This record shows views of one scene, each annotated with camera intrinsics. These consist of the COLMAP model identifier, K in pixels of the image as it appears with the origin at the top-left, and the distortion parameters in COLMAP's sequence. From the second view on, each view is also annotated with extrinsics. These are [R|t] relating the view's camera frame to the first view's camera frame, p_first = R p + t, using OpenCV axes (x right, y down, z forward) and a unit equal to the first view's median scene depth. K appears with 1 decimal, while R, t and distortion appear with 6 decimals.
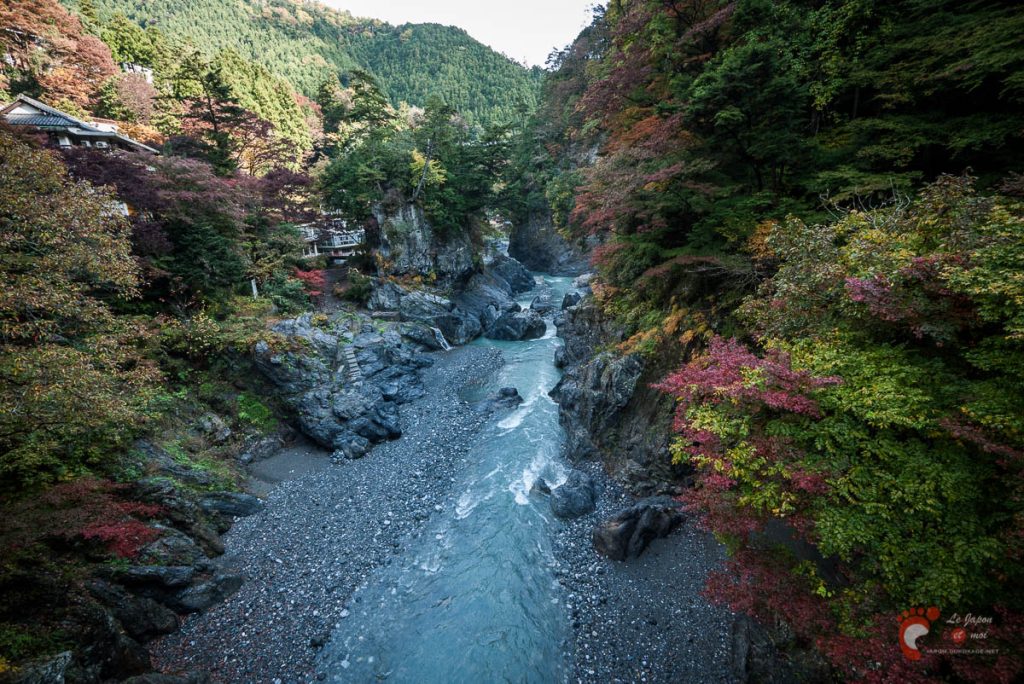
lens RADIAL K [[423.4, 0, 500.2], [0, 423.4, 336.2], [0, 0, 1]] dist [-0.002362, 0.000145]
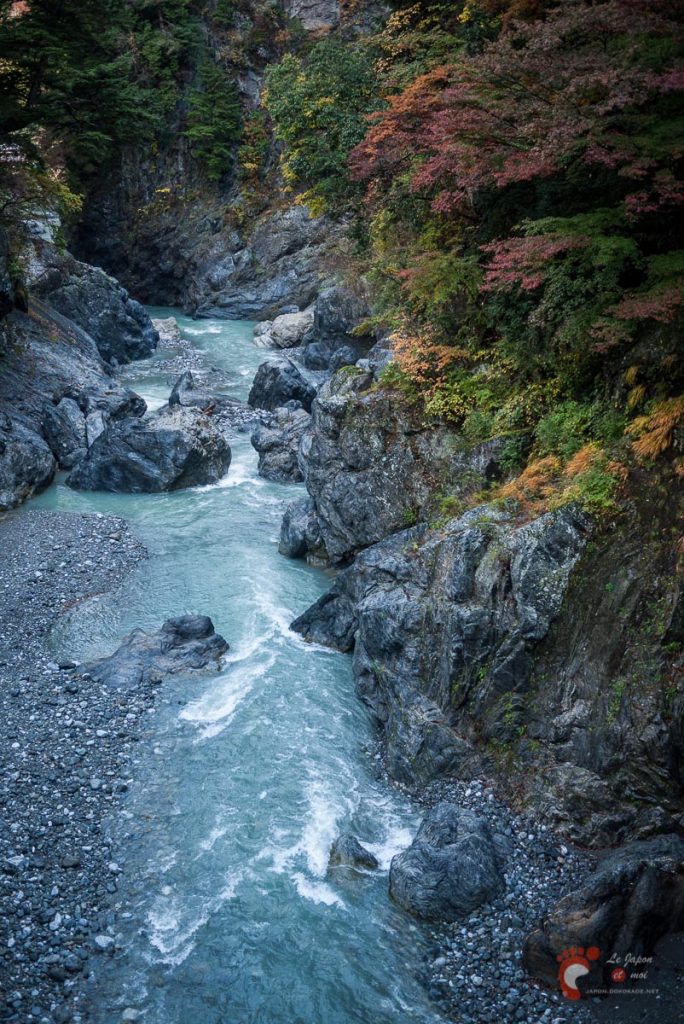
lens RADIAL K [[1139.6, 0, 346.8], [0, 1139.6, 515.8], [0, 0, 1]] dist [-0.007606, 0.000000]
pose [[0.963019, -0.039666, 0.266497, -0.156346], [0.031507, 0.998897, 0.034822, 0.003327], [-0.267584, -0.025137, 0.963207, -0.007260]]
